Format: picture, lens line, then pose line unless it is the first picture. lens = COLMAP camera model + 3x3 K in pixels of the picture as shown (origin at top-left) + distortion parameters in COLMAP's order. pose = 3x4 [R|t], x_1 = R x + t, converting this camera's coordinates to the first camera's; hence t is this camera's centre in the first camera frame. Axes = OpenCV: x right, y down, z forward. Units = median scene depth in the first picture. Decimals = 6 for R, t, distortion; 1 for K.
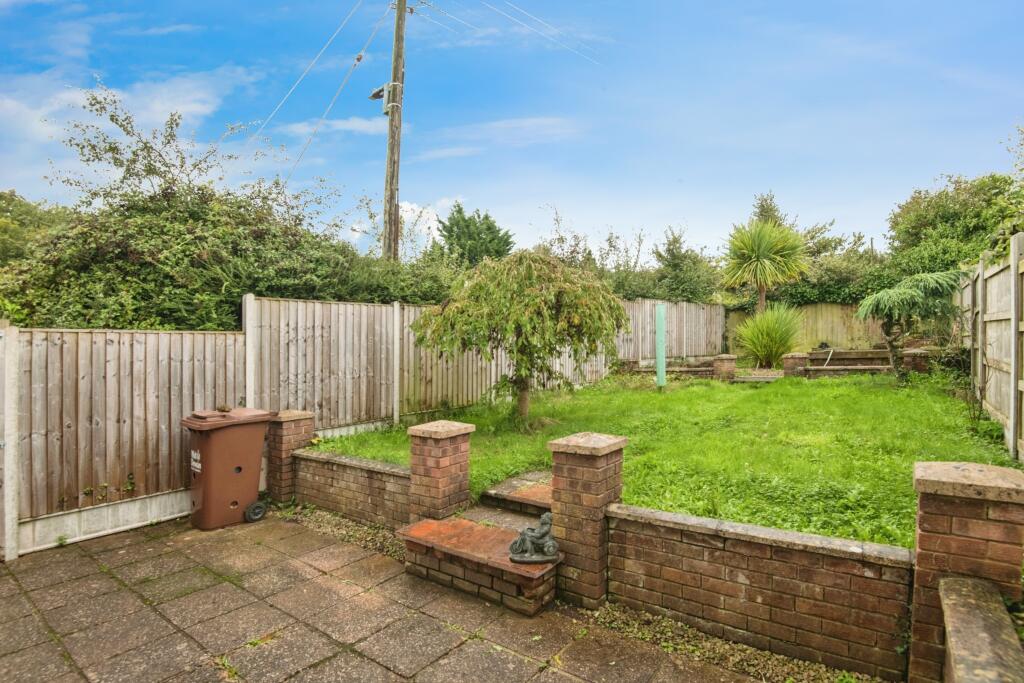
lens RADIAL K [[486.2, 0, 510.6], [0, 486.2, 350.4], [0, 0, 1]] dist [-0.026532, -0.003663]
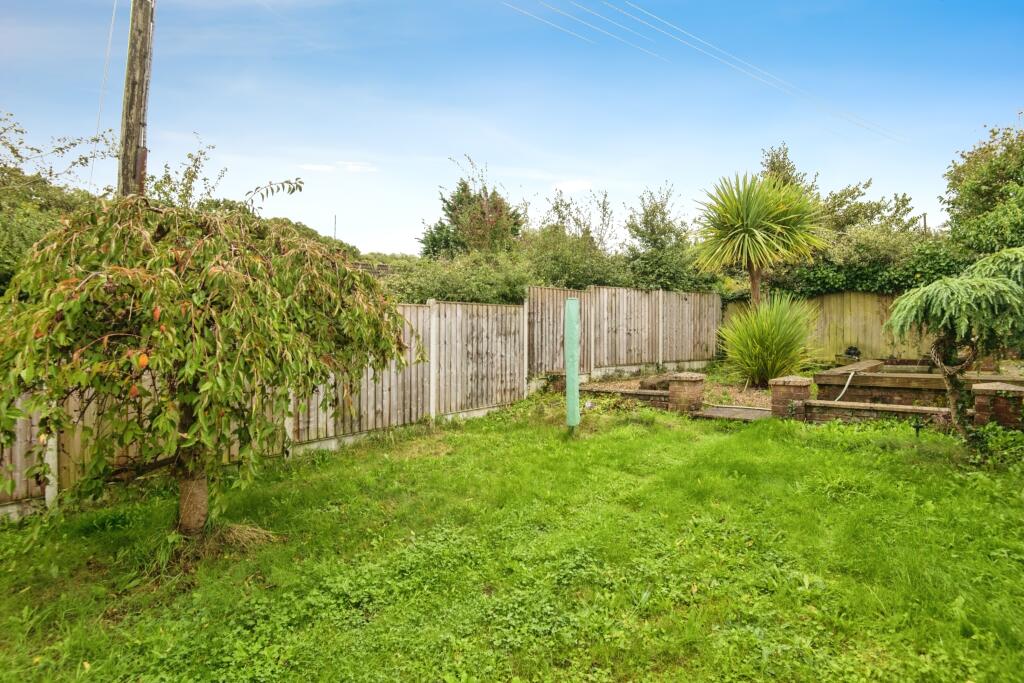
lens RADIAL K [[486.2, 0, 511.8], [0, 486.2, 332.5], [0, 0, 1]] dist [-0.026532, -0.003663]
pose [[0.997516, 0.007624, -0.070028, 0.197355], [-0.007531, 0.999970, 0.001584, -0.036718], [0.070038, -0.001052, 0.997544, 0.252571]]
